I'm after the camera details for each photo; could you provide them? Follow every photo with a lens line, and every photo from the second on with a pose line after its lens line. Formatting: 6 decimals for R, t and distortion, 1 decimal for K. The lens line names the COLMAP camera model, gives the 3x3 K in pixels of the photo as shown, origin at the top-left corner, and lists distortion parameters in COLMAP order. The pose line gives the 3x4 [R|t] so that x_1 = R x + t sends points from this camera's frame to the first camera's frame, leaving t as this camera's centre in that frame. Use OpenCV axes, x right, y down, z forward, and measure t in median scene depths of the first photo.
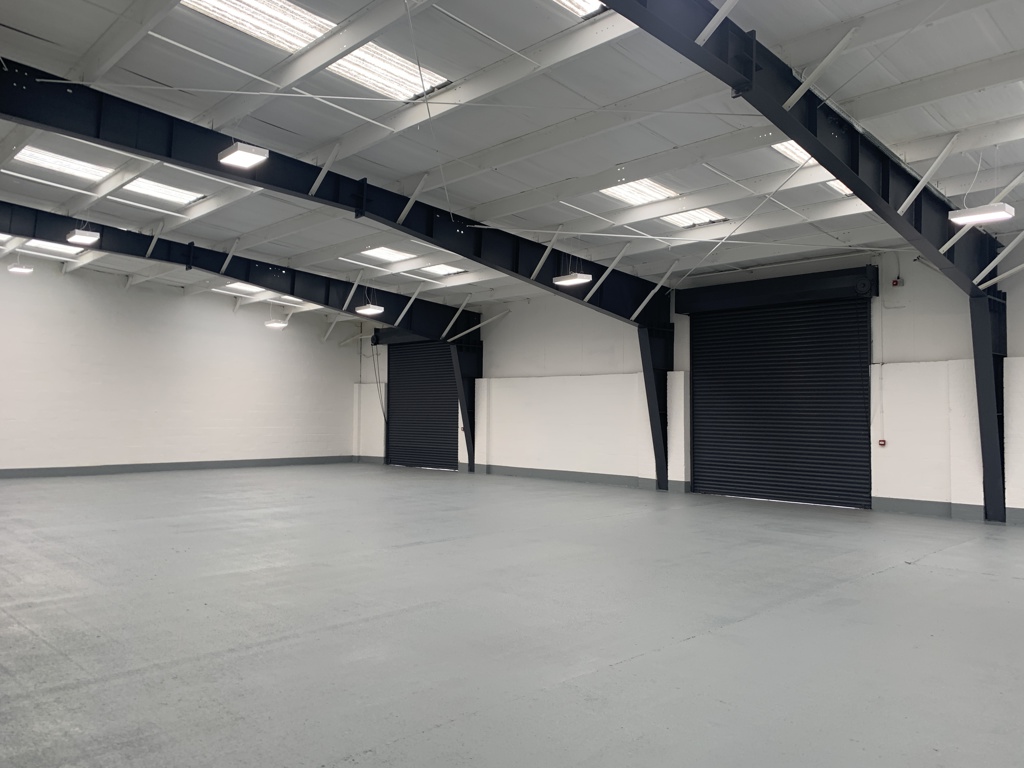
lens RADIAL K [[781.3, 0, 514.1], [0, 781.3, 383.4], [0, 0, 1]] dist [0.050722, -0.048933]
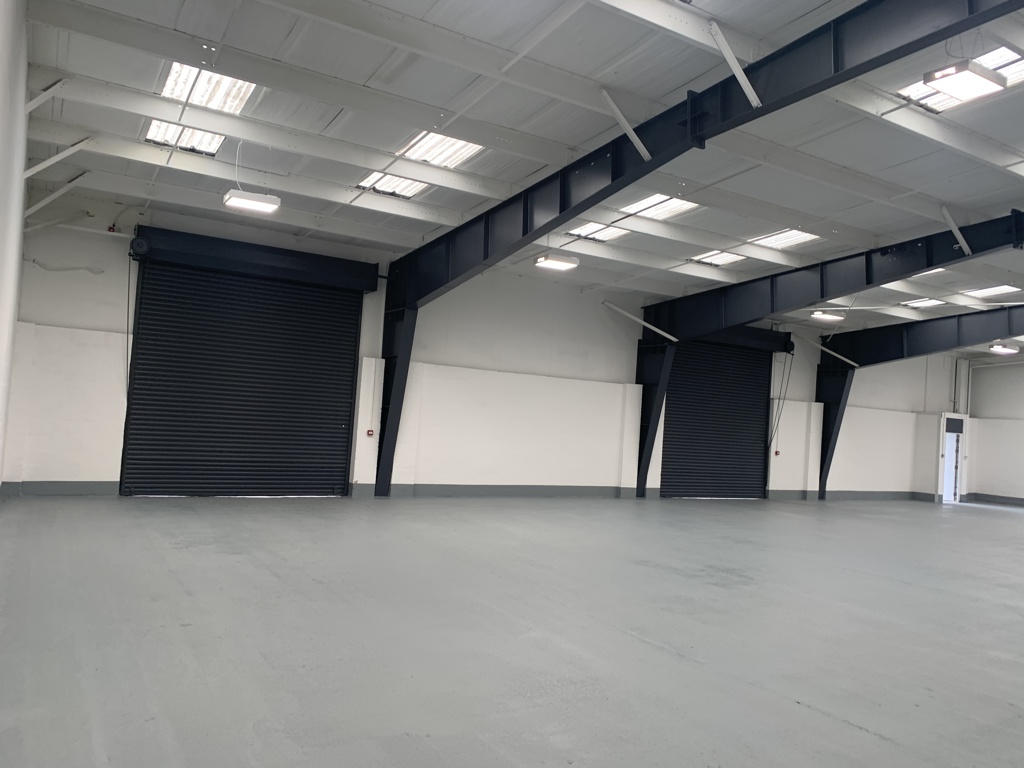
lens RADIAL K [[781.3, 0, 517.1], [0, 781.3, 391.0], [0, 0, 1]] dist [0.050722, -0.048933]
pose [[0.186952, 0.041485, 0.981493, -0.855757], [-0.103296, 0.994399, -0.022355, 0.034829], [-0.976923, -0.097205, 0.190190, 0.965810]]
